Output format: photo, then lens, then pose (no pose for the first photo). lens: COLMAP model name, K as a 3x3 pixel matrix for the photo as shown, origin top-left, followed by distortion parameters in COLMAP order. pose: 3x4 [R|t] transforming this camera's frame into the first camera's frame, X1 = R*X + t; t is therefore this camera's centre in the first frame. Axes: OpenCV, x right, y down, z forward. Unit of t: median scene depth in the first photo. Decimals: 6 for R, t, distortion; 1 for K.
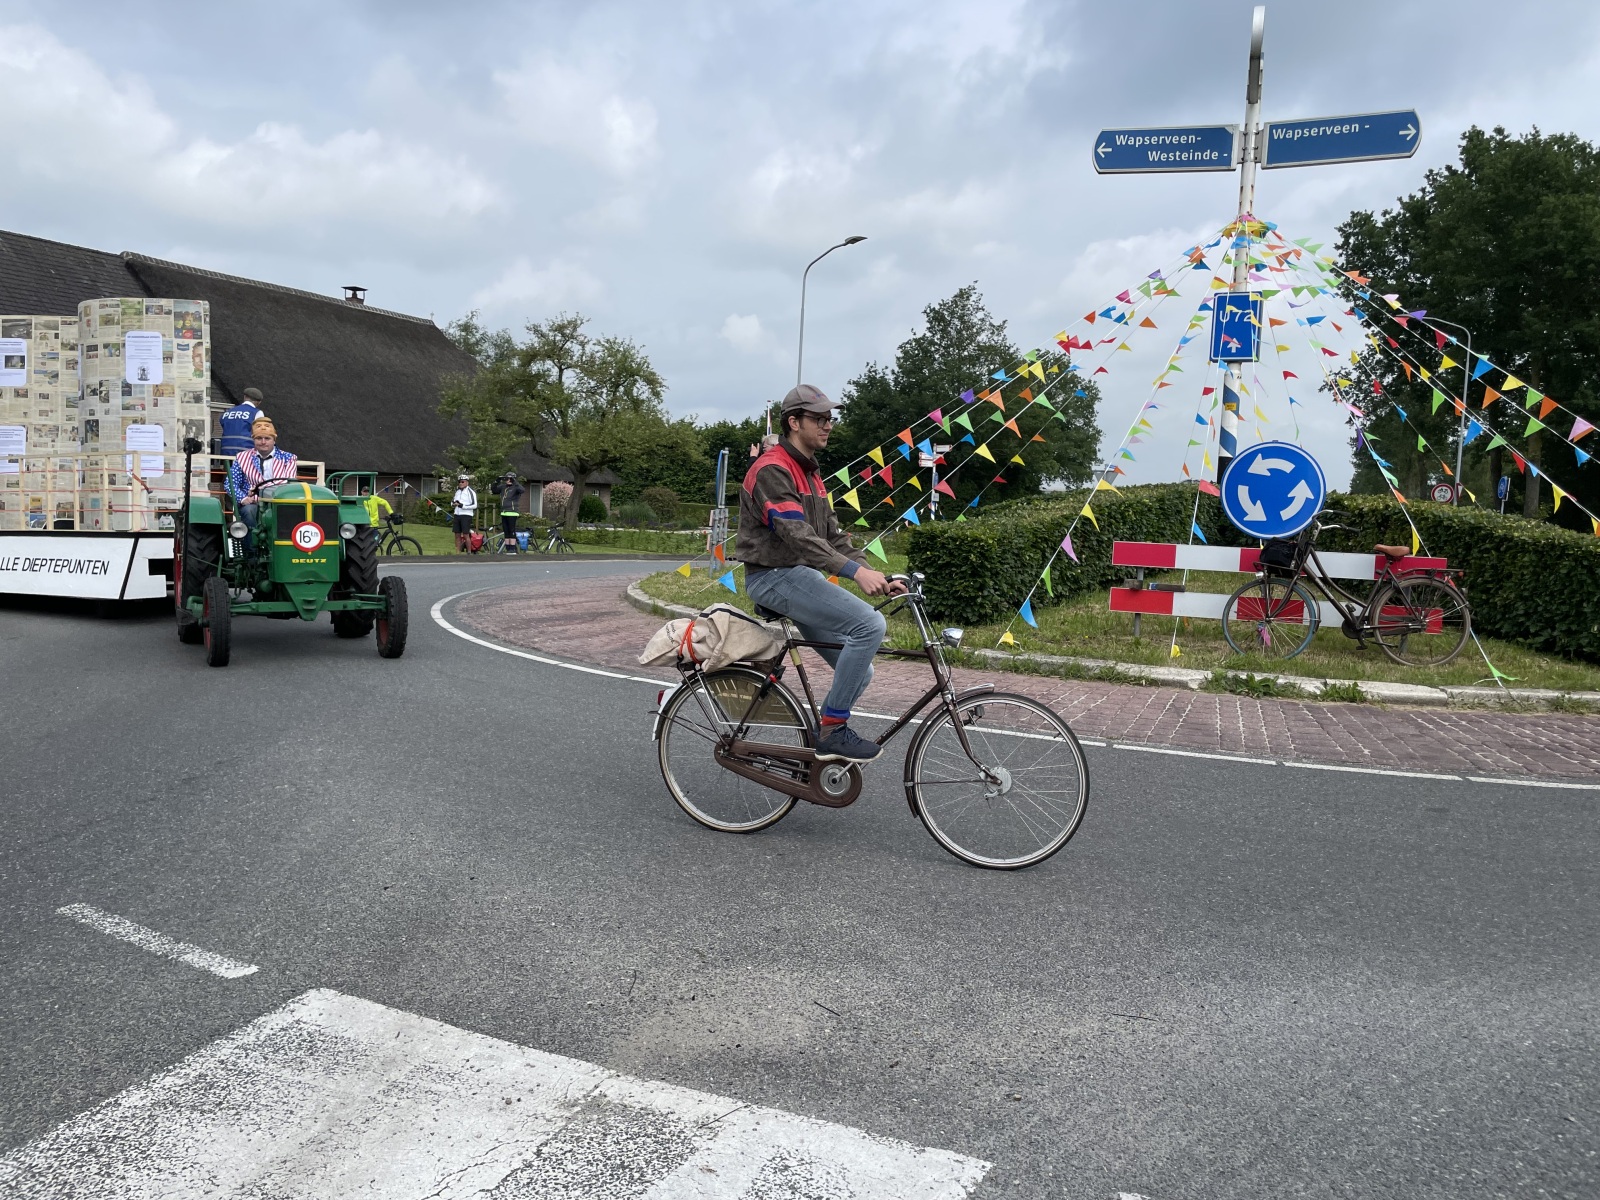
lens RADIAL K [[1209.0, 0, 809.6], [0, 1209.0, 582.6], [0, 0, 1]] dist [0.092431, -0.125525]
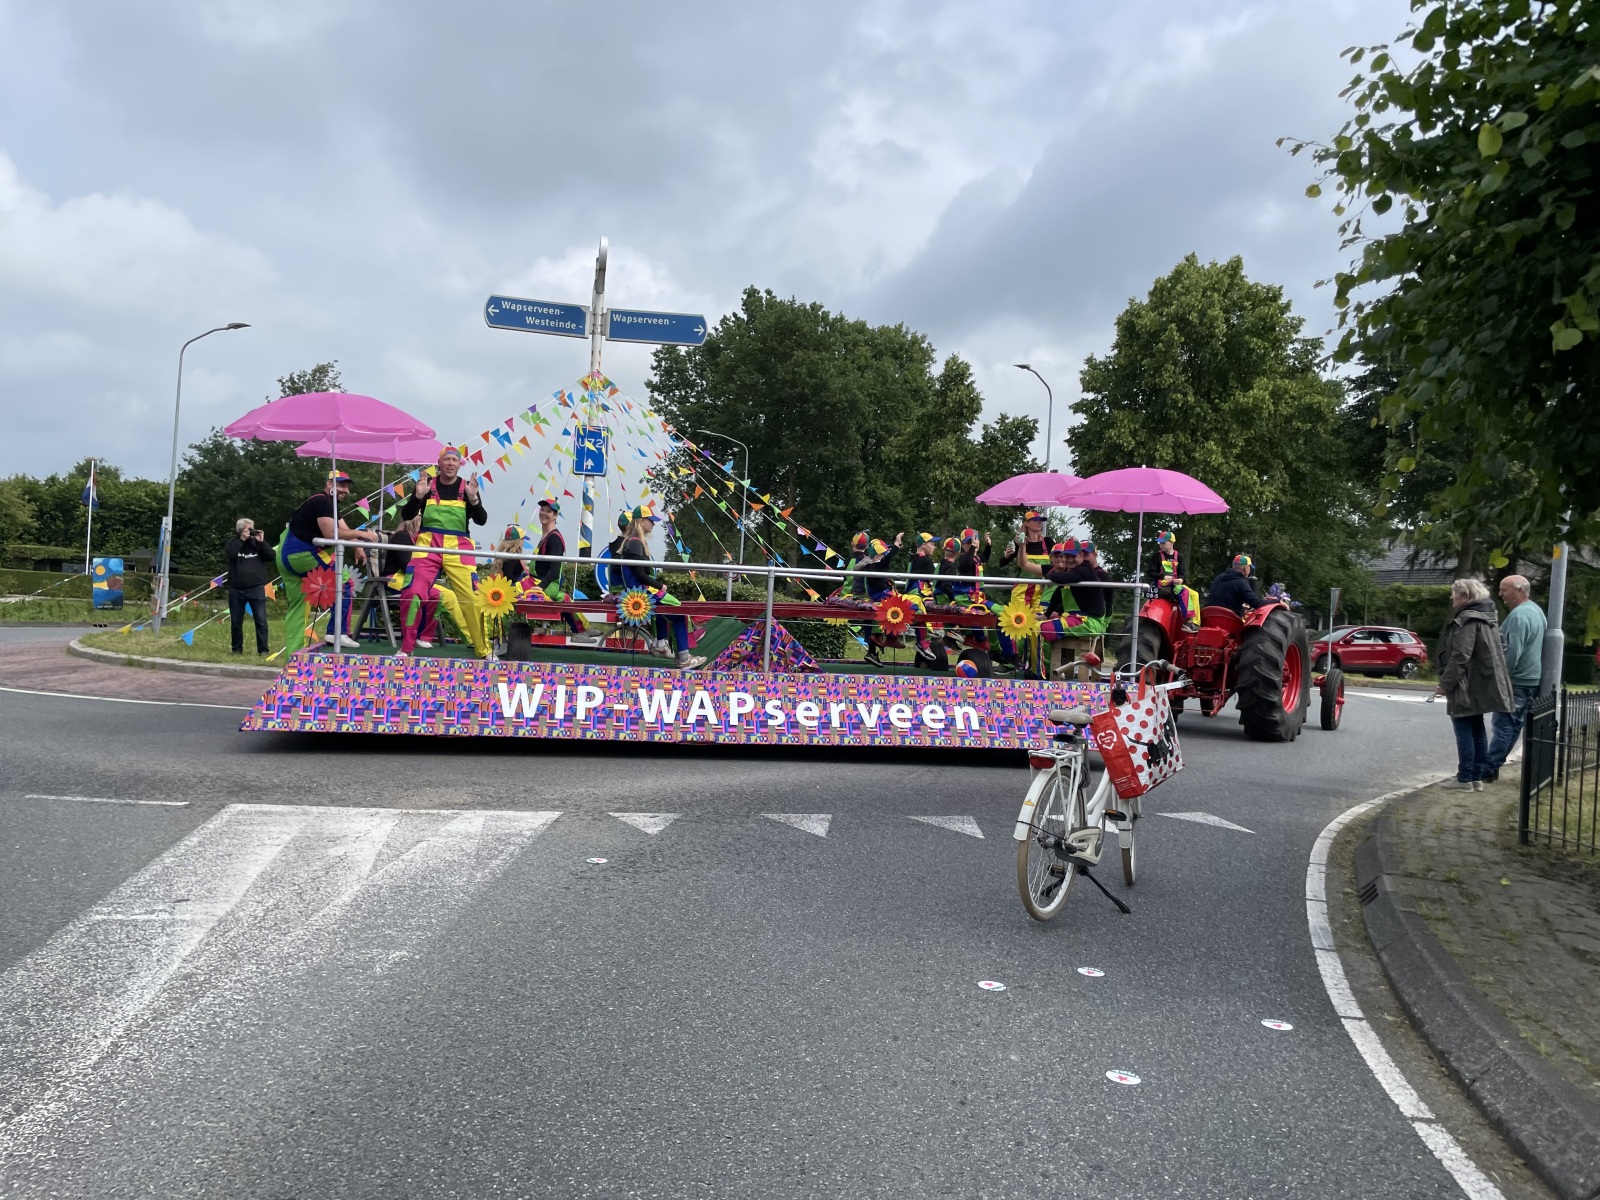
lens RADIAL K [[1209.0, 0, 796.0], [0, 1209.0, 584.0], [0, 0, 1]] dist [0.092431, -0.125525]
pose [[0.866048, 0.010701, 0.499846, -0.187598], [0.018173, 0.998436, -0.052863, 0.024561], [-0.499631, 0.054865, 0.864499, -0.407712]]
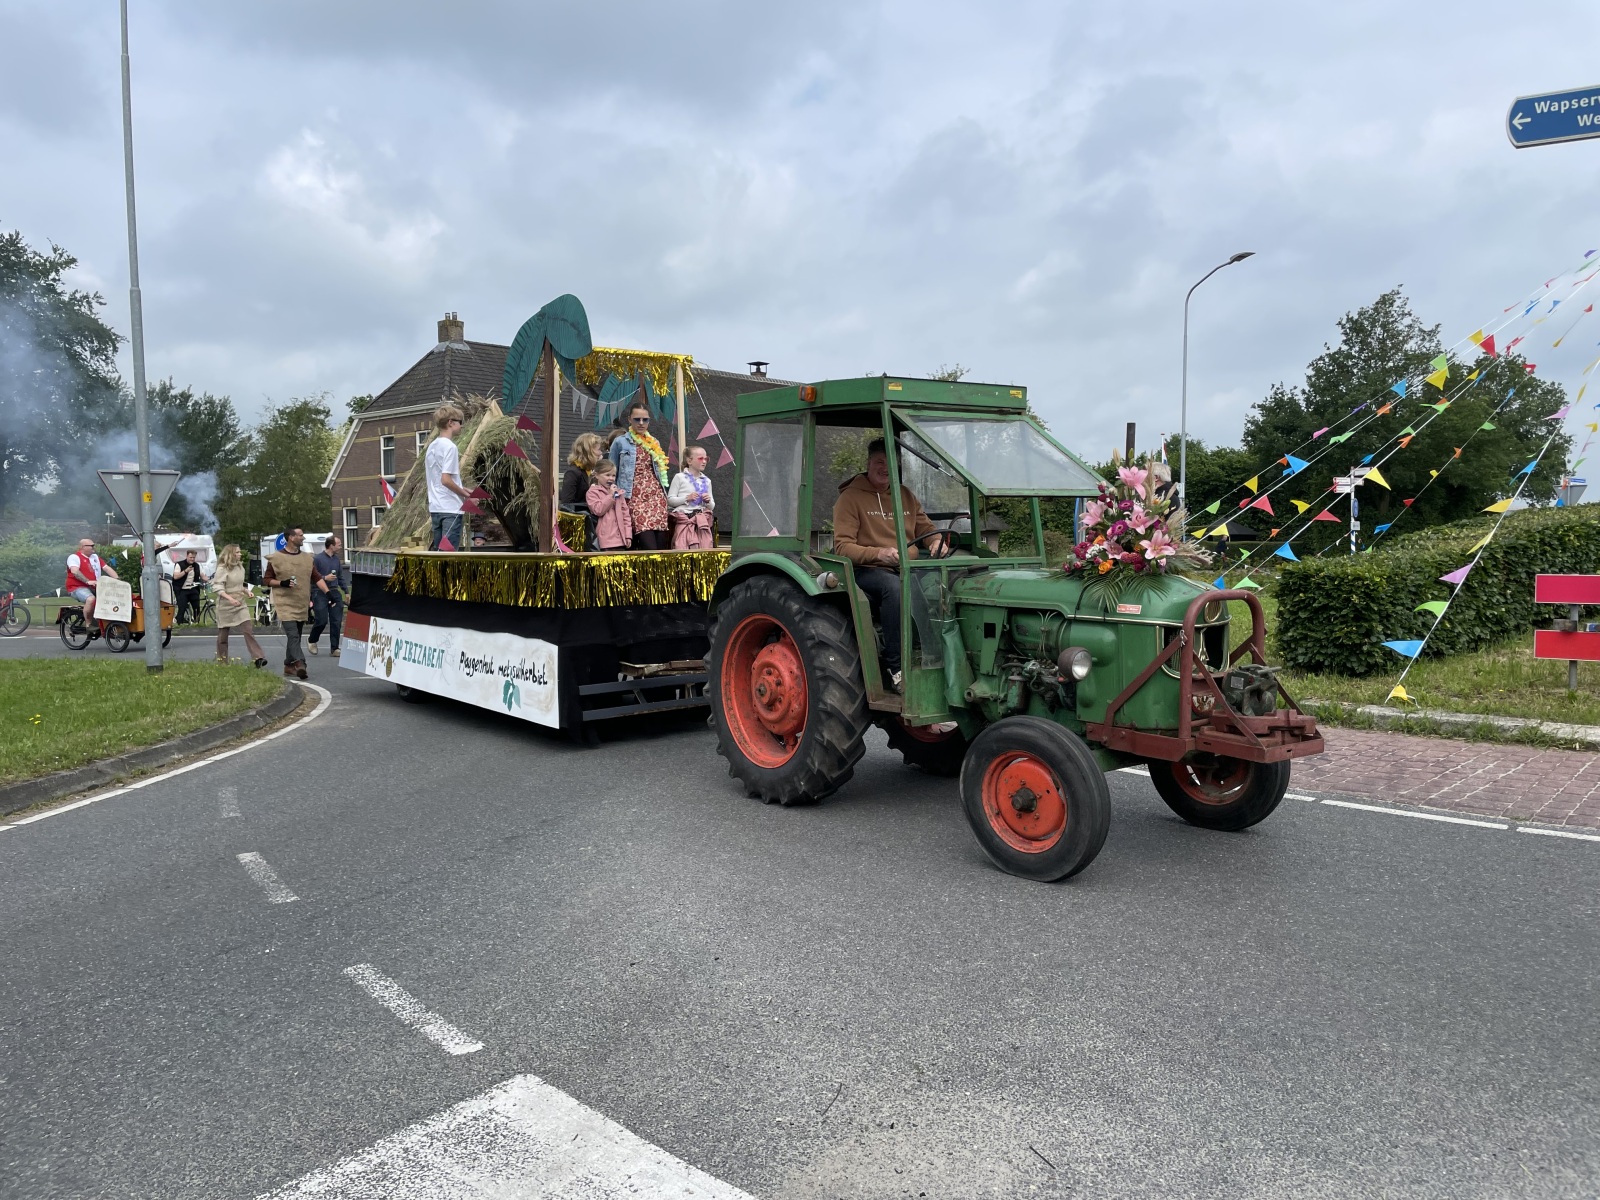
lens RADIAL K [[1209.0, 0, 810.4], [0, 1209.0, 580.9], [0, 0, 1]] dist [0.092431, -0.125525]
pose [[0.946268, -0.037596, -0.321190, 0.044786], [0.025243, 0.998776, -0.042541, -0.005623], [0.322396, 0.032148, 0.946059, 0.037892]]
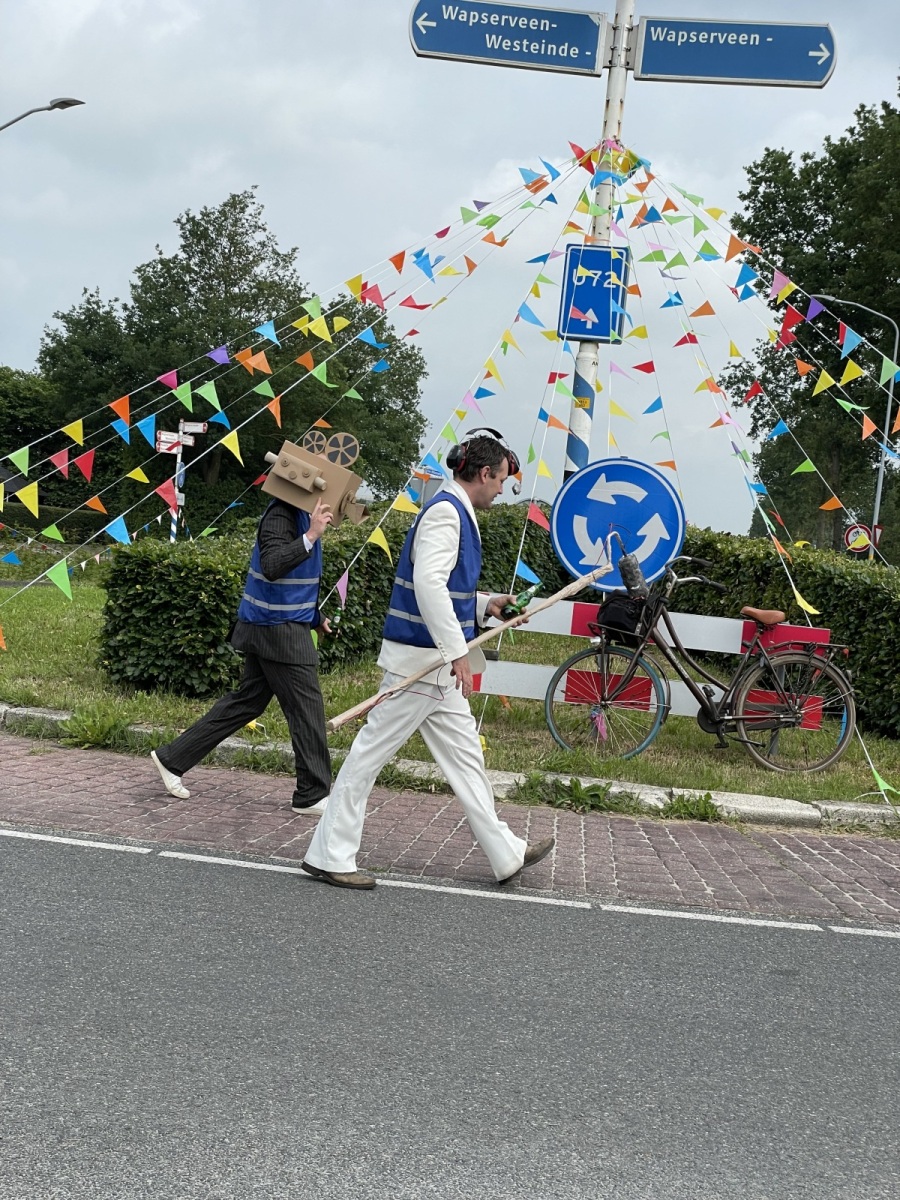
lens RADIAL K [[1793.2, 0, 468.1], [0, 1793.2, 589.2], [0, 0, 1]] dist [0.104234, 0.000000]
pose [[0.965077, 0.048700, 0.257401, 0.018054], [-0.043155, 0.998699, -0.027154, -0.004039], [-0.258389, 0.015097, 0.965923, -0.003738]]
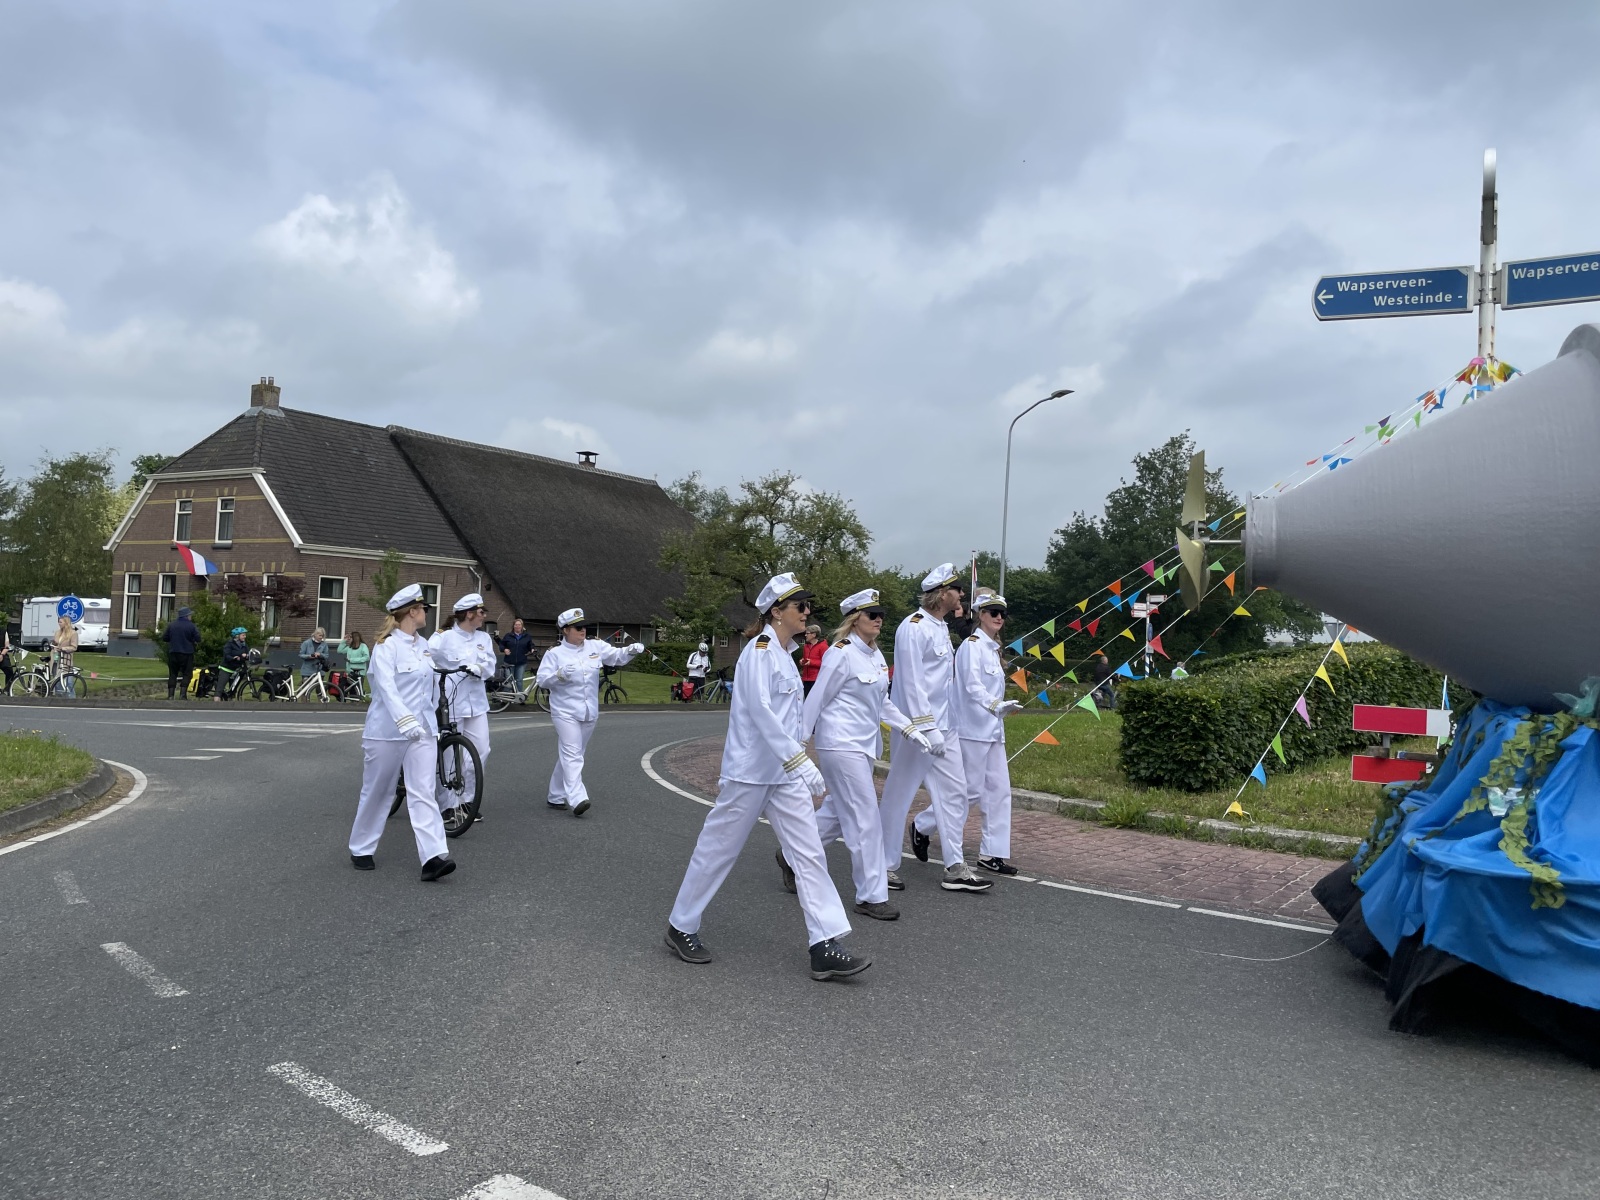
lens RADIAL K [[1209.0, 0, 810.2], [0, 1209.0, 584.2], [0, 0, 1]] dist [0.092431, -0.125525]
pose [[0.985859, -0.003480, -0.167542, 0.000304], [-0.016854, 0.992656, -0.119792, -0.005566], [0.166728, 0.120921, 0.978560, 0.011401]]
